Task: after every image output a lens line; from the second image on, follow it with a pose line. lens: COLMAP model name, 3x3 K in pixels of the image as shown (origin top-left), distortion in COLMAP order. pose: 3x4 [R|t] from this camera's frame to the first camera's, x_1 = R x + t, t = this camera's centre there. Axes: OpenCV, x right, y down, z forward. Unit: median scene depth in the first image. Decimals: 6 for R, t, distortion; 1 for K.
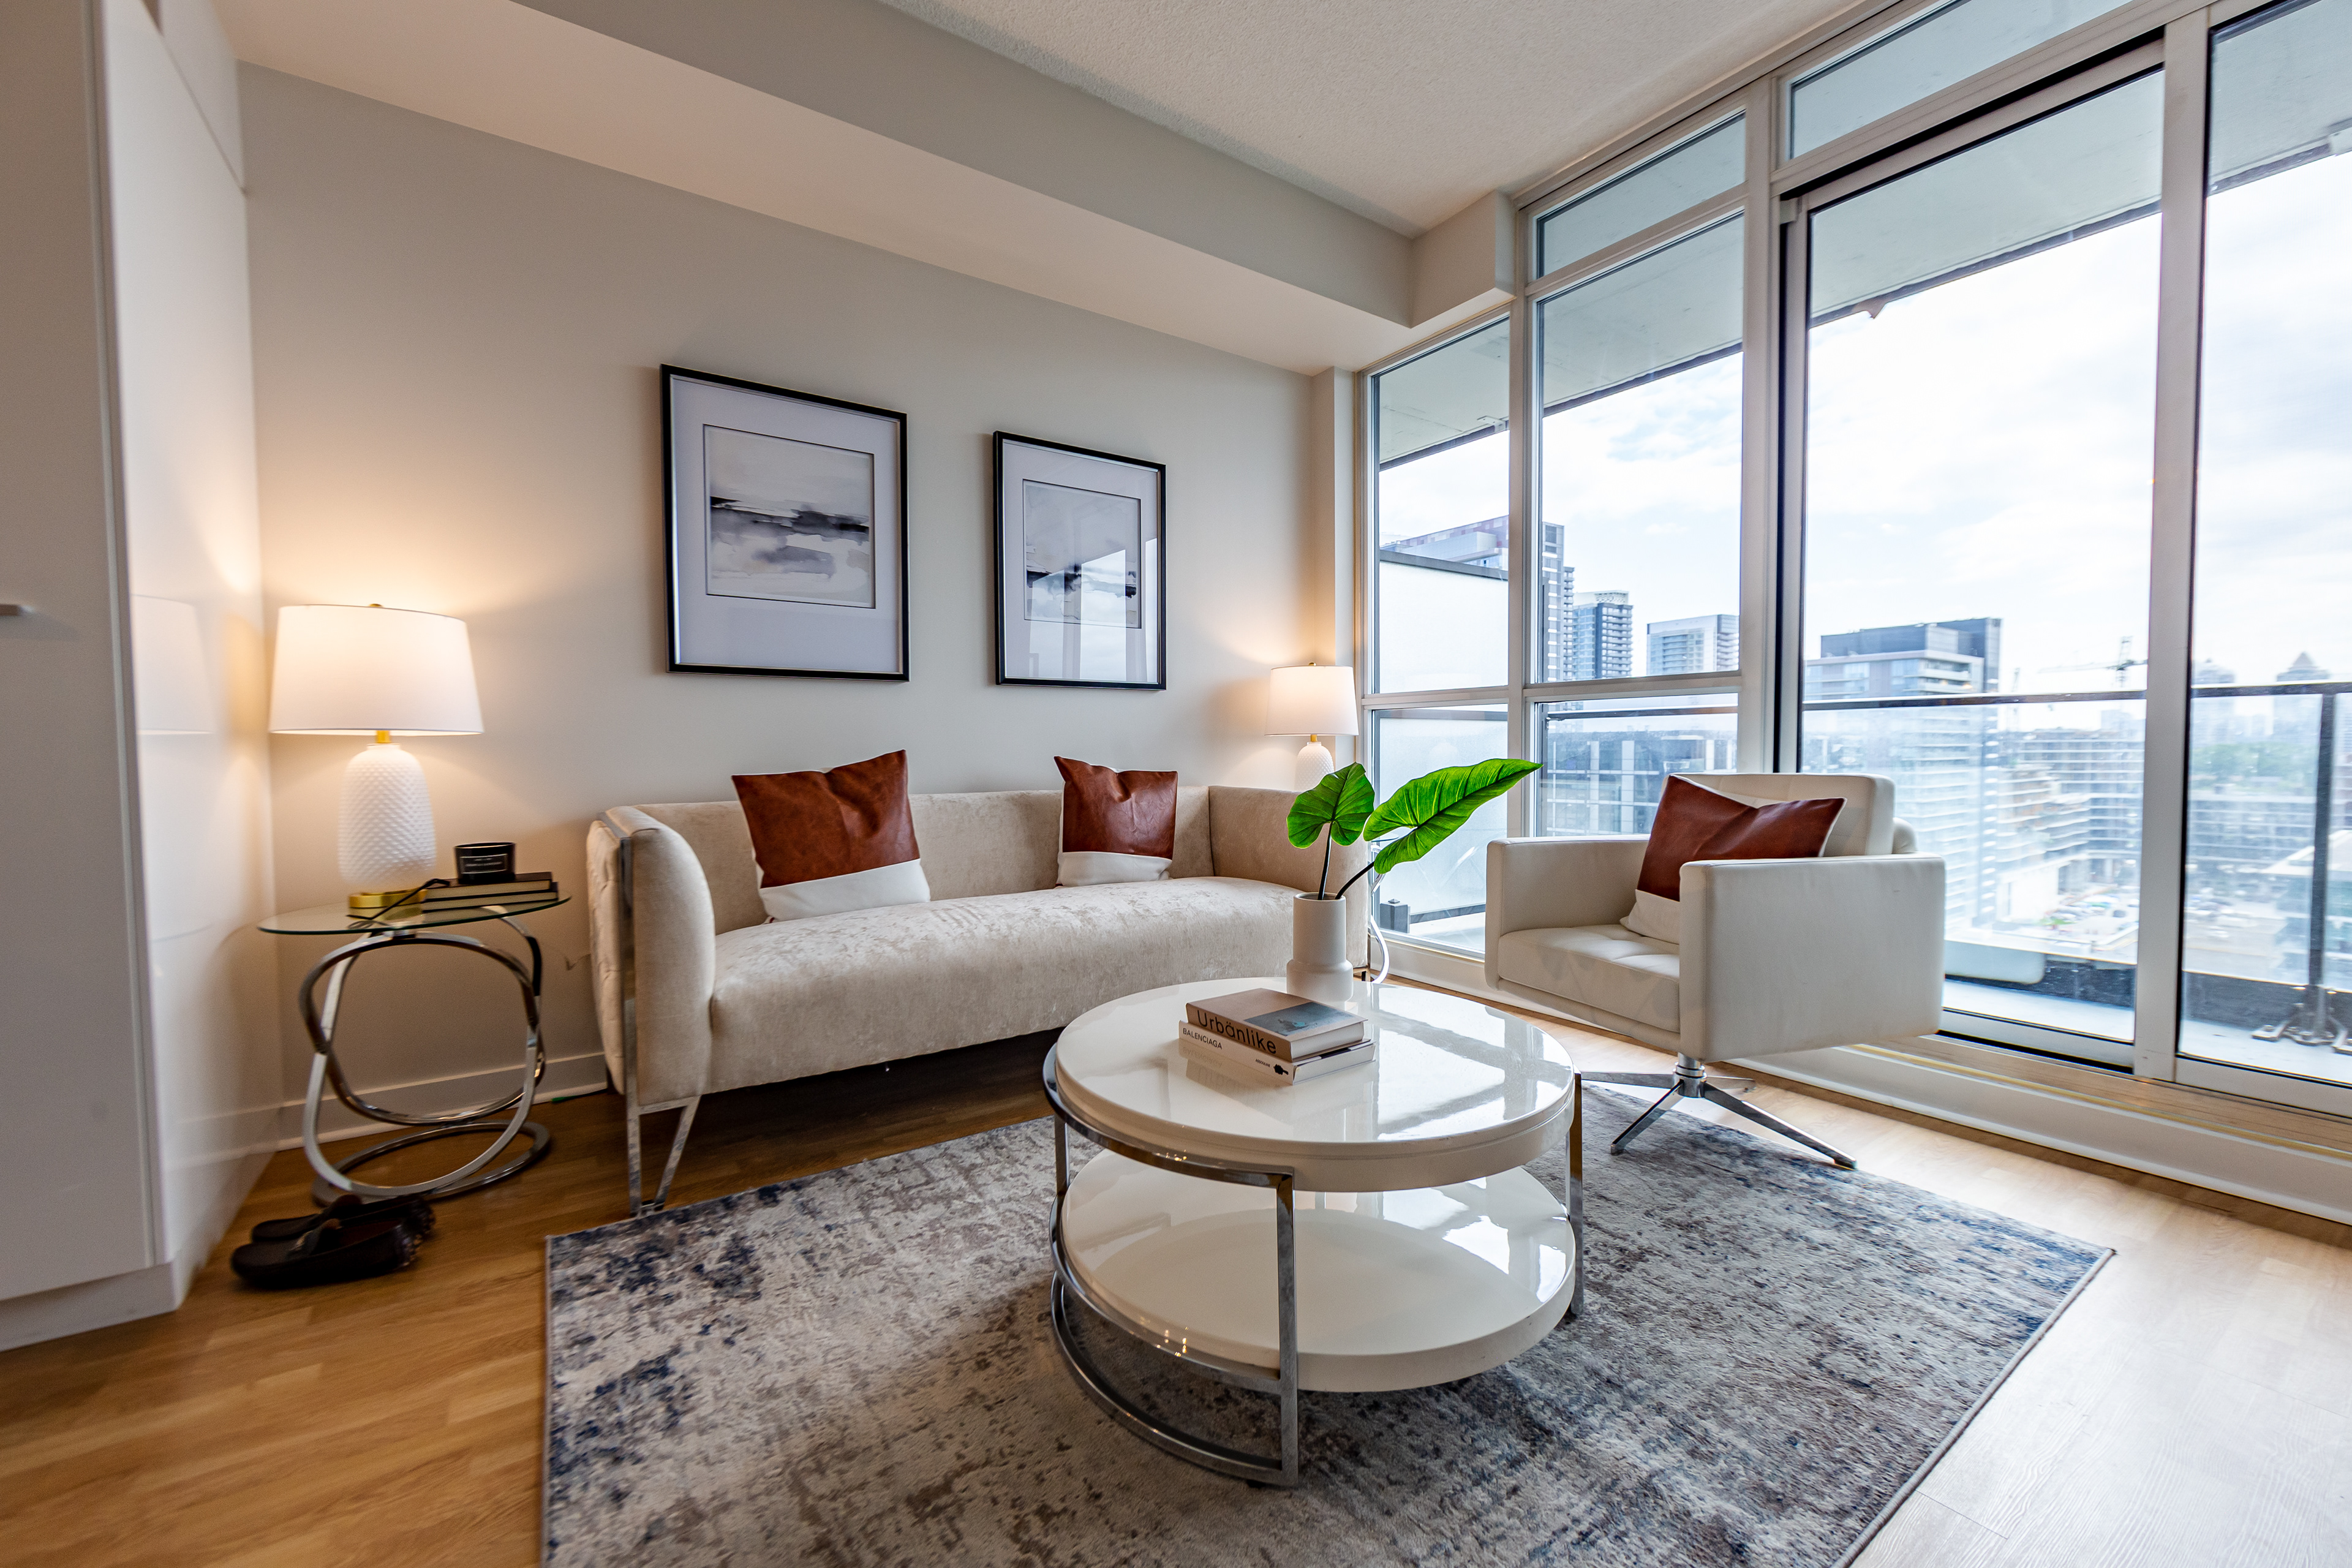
lens RADIAL K [[935.6, 0, 1173.2], [0, 935.6, 779.9], [0, 0, 1]] dist [0.000039, 0.000255]
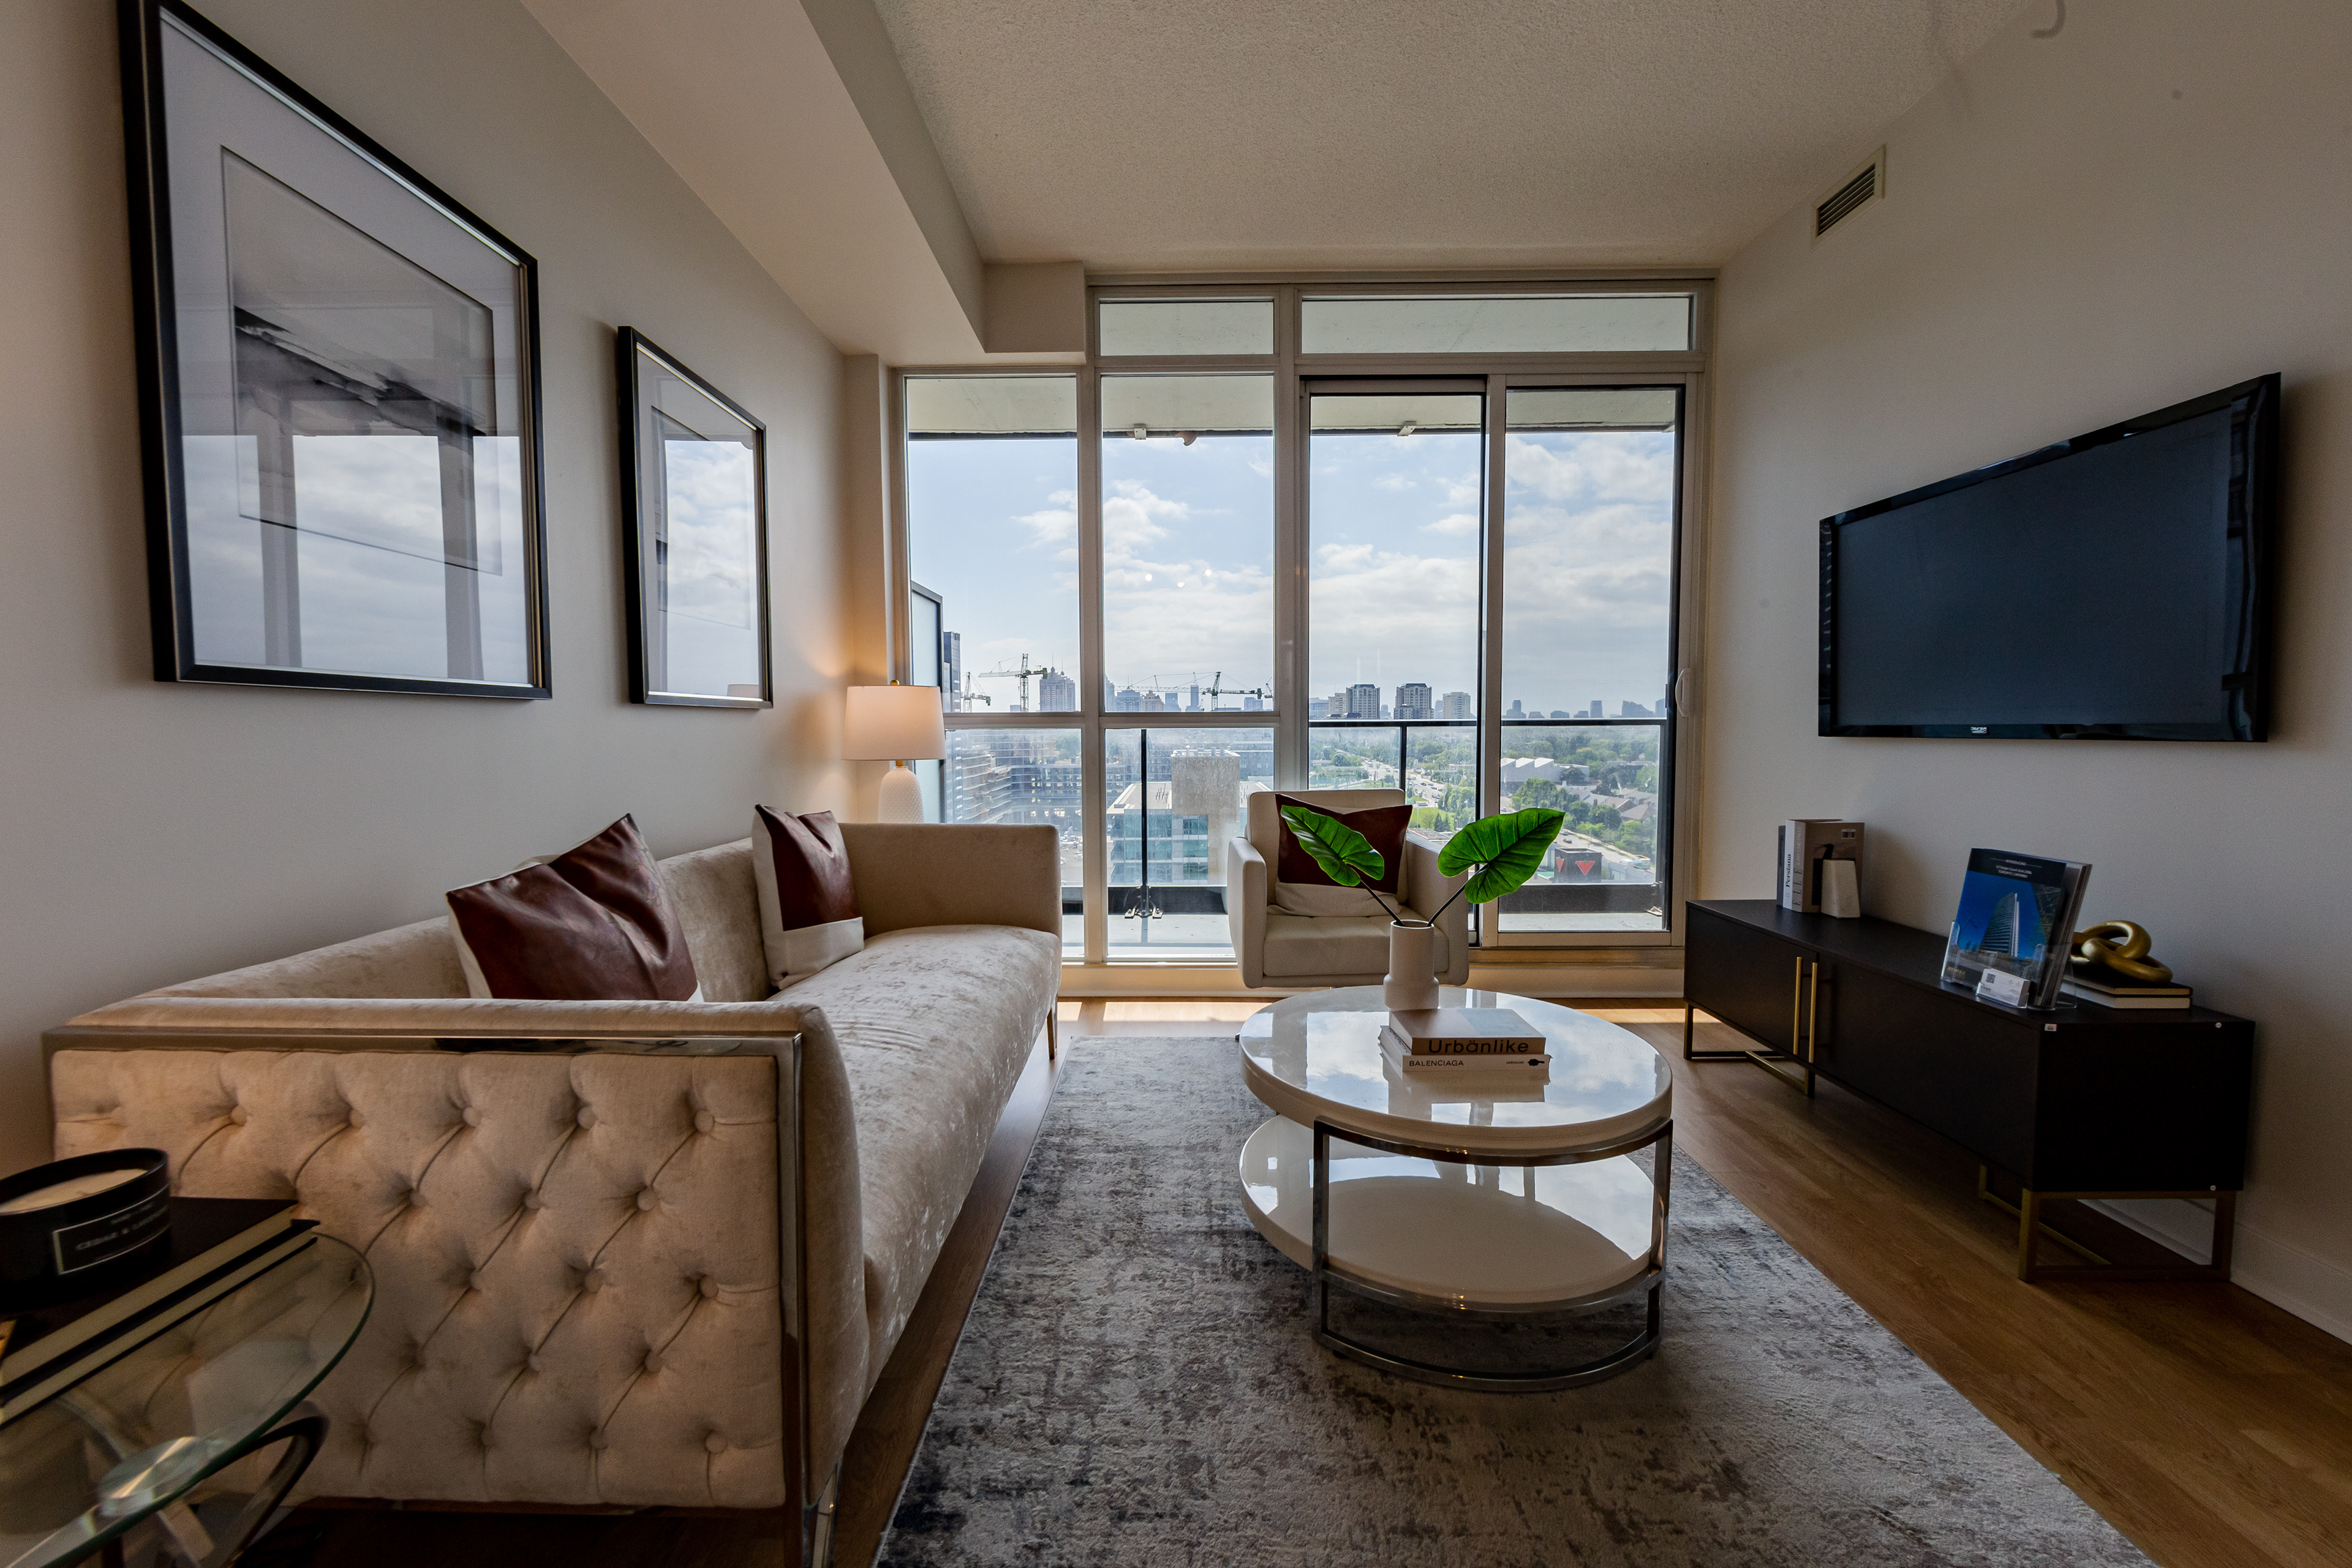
lens RADIAL K [[935.6, 0, 1167.0], [0, 935.6, 785.9], [0, 0, 1]] dist [0.000039, 0.000255]
pose [[0.571238, -0.049205, 0.819308, -0.612404], [0.030219, 0.998786, 0.038914, -0.066996], [-0.820228, 0.002530, 0.572032, 0.347734]]
